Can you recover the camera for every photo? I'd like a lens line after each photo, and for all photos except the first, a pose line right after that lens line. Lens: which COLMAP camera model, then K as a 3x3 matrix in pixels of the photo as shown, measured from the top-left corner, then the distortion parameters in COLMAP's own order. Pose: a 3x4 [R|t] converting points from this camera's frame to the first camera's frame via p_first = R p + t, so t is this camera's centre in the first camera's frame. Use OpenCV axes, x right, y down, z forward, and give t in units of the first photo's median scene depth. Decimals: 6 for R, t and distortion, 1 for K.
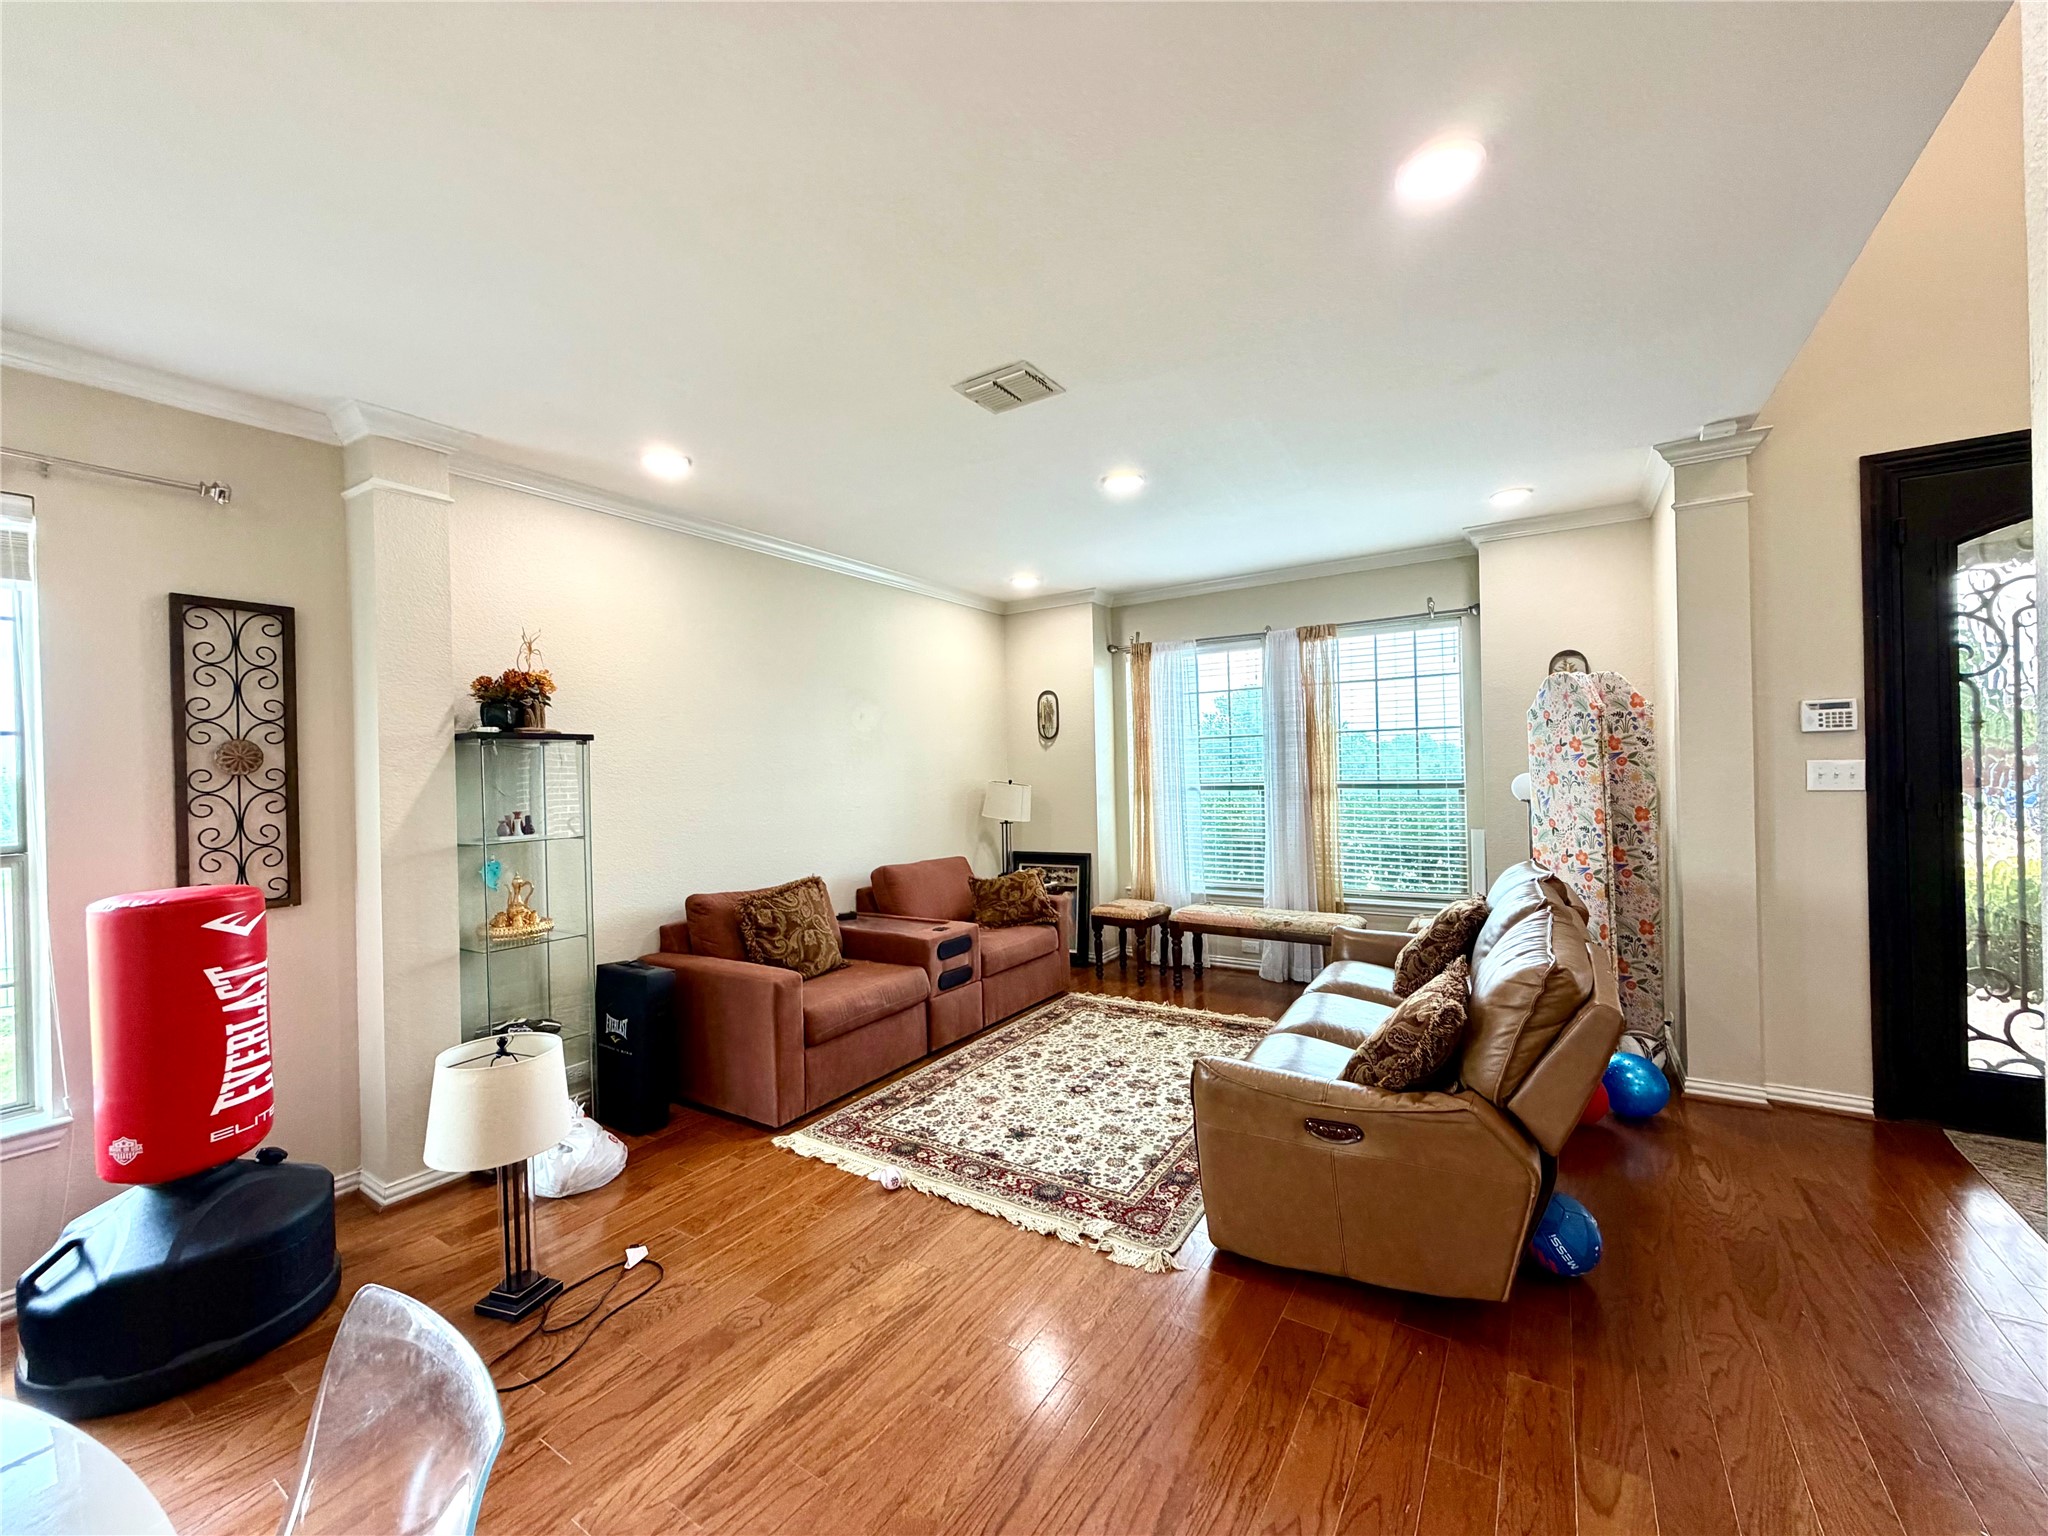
lens RADIAL K [[818.3, 0, 1022.5], [0, 818.3, 766.5], [0, 0, 1]] dist [0.000510, 0.000460]
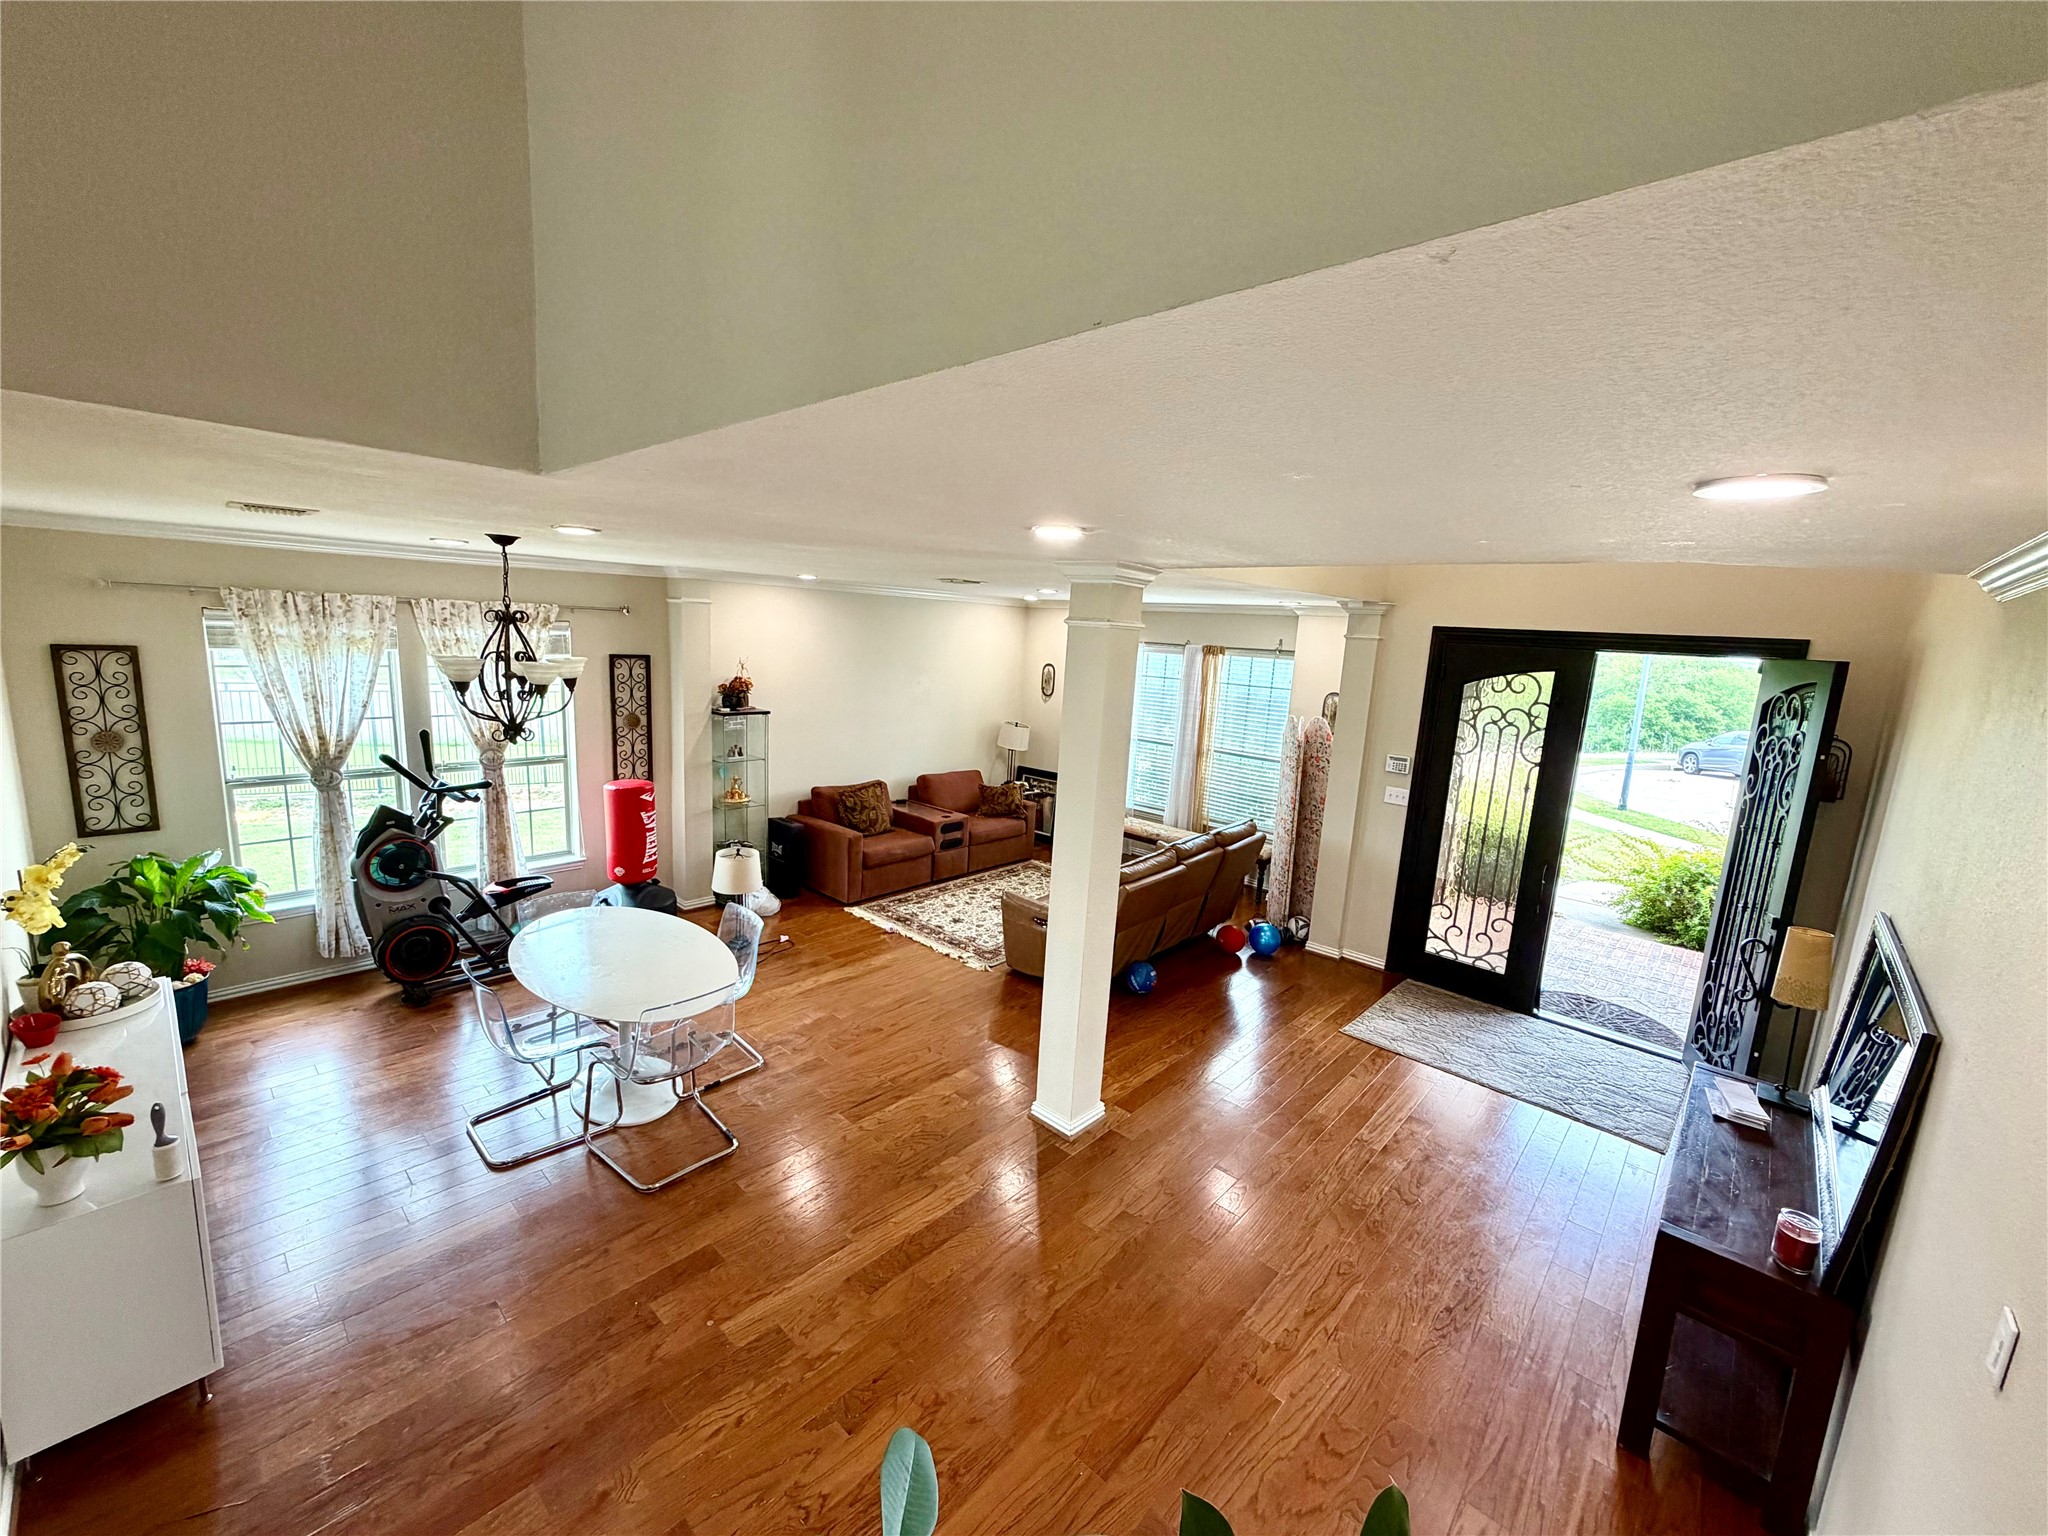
lens RADIAL K [[818.3, 0, 1024.1], [0, 818.3, 766.4], [0, 0, 1]] dist [0.000510, 0.000460]
pose [[0.983629, 0.104279, -0.146967, 0.436958], [-0.078132, 0.981706, 0.173637, -0.319539], [0.162385, -0.159311, 0.973782, -0.958103]]
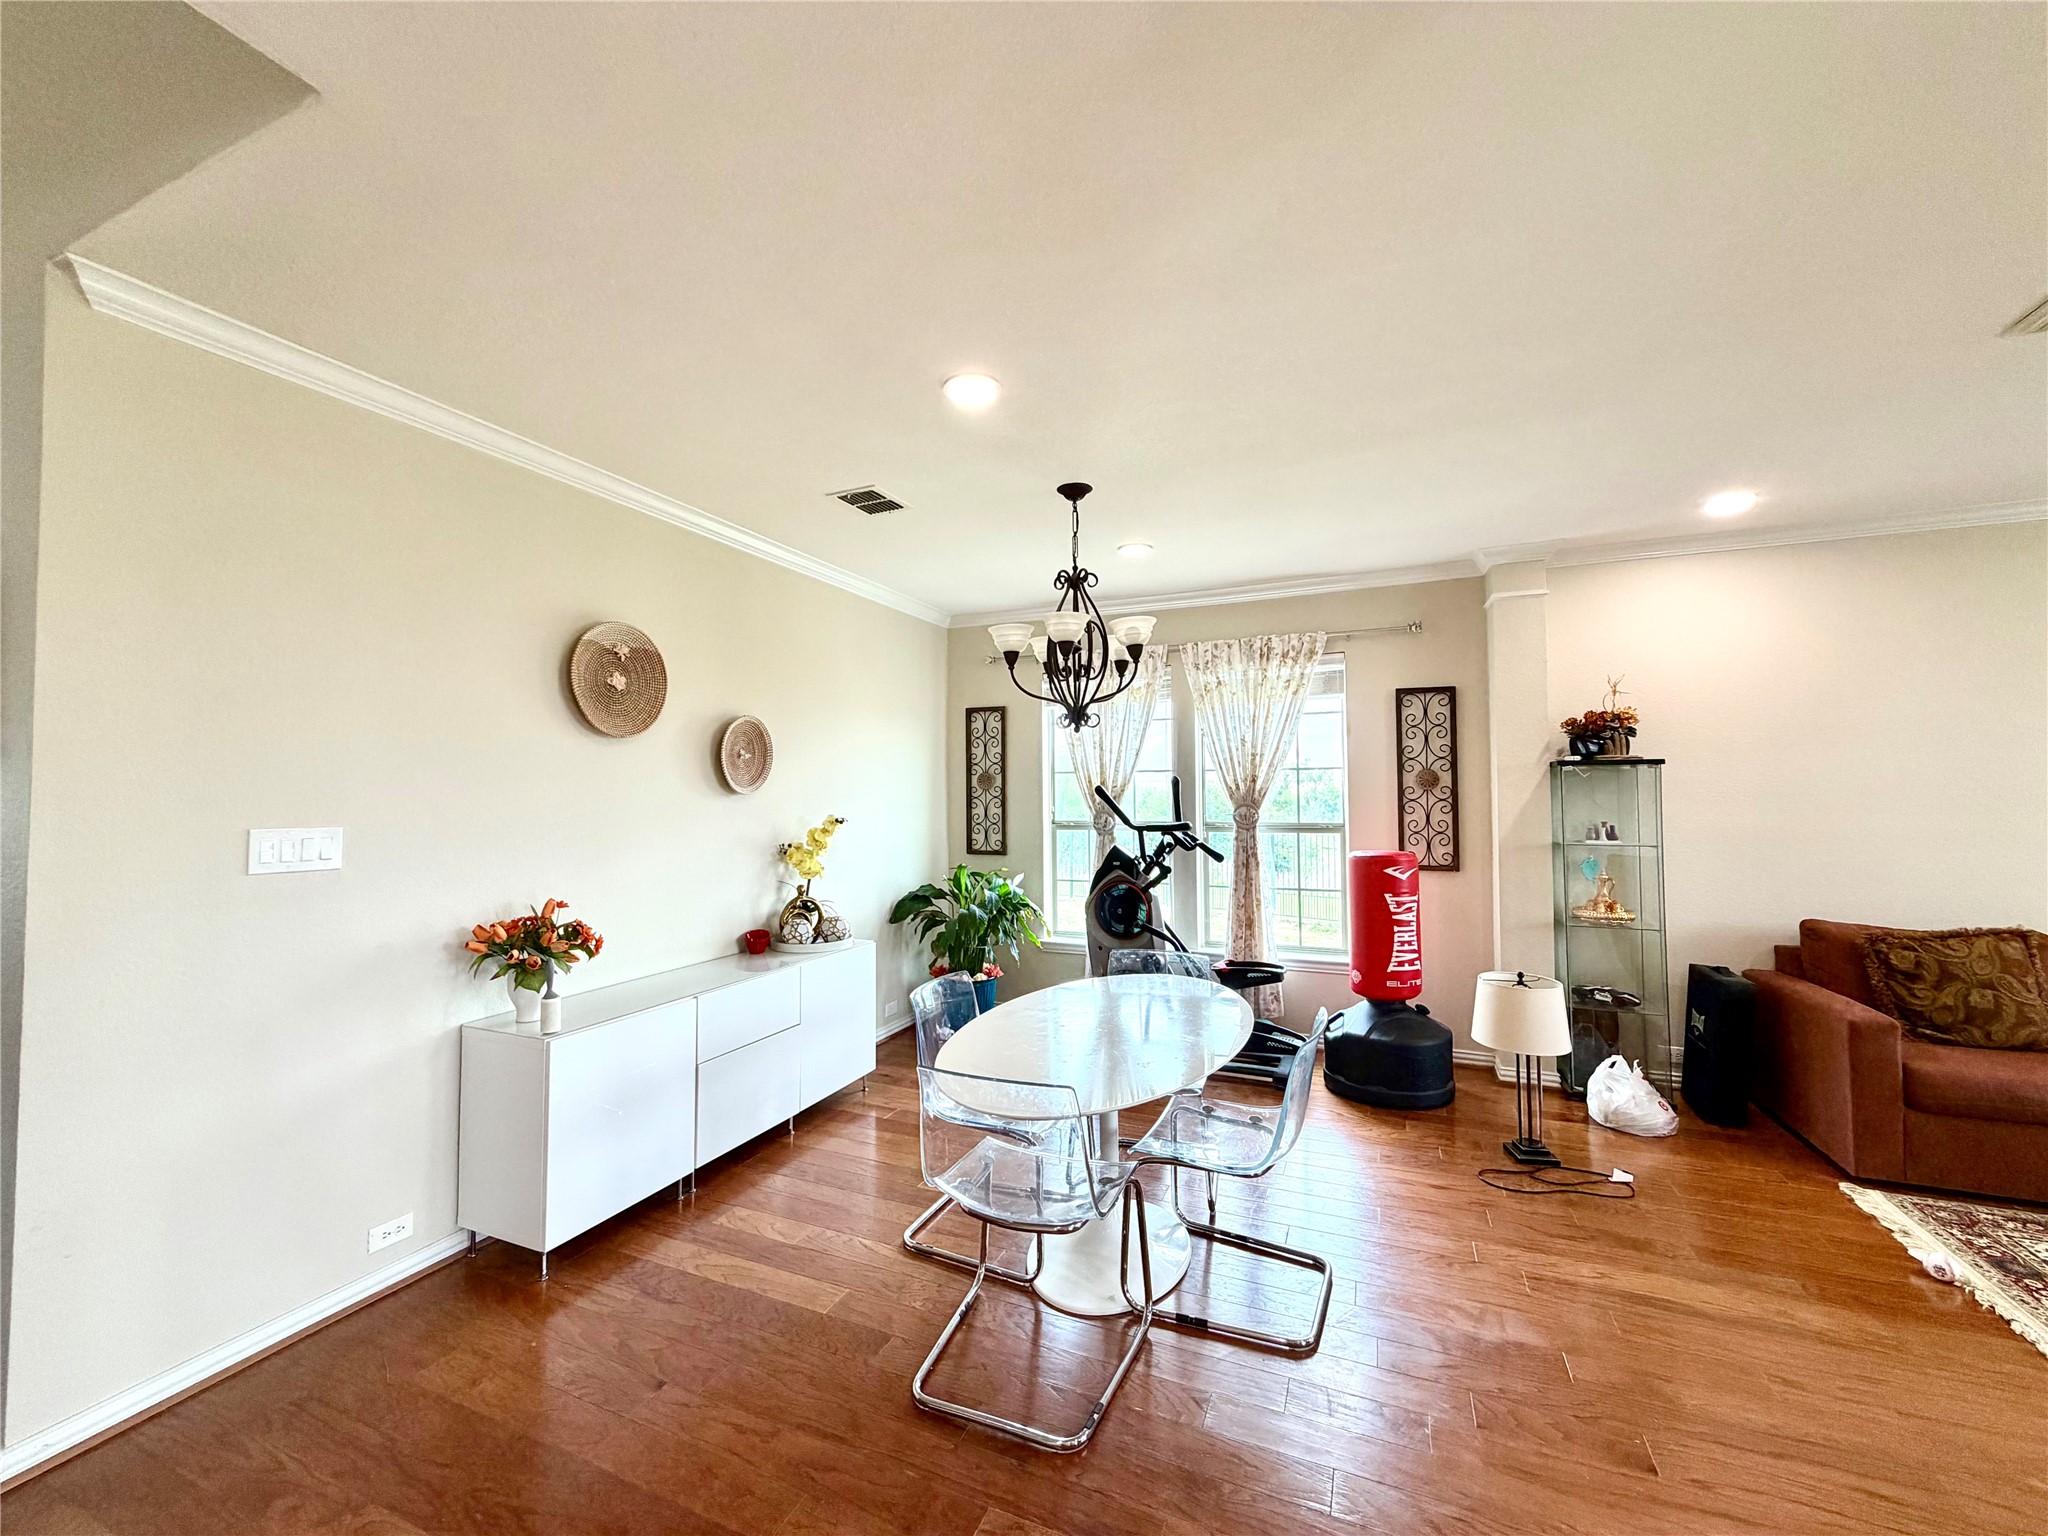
lens RADIAL K [[818.3, 0, 1018.1], [0, 818.3, 767.4], [0, 0, 1]] dist [0.000510, 0.000460]
pose [[0.164547, -0.008513, -0.986333, 0.481780], [0.001806, 0.999964, -0.008330, -0.019499], [0.986368, -0.000410, 0.164556, -0.097069]]
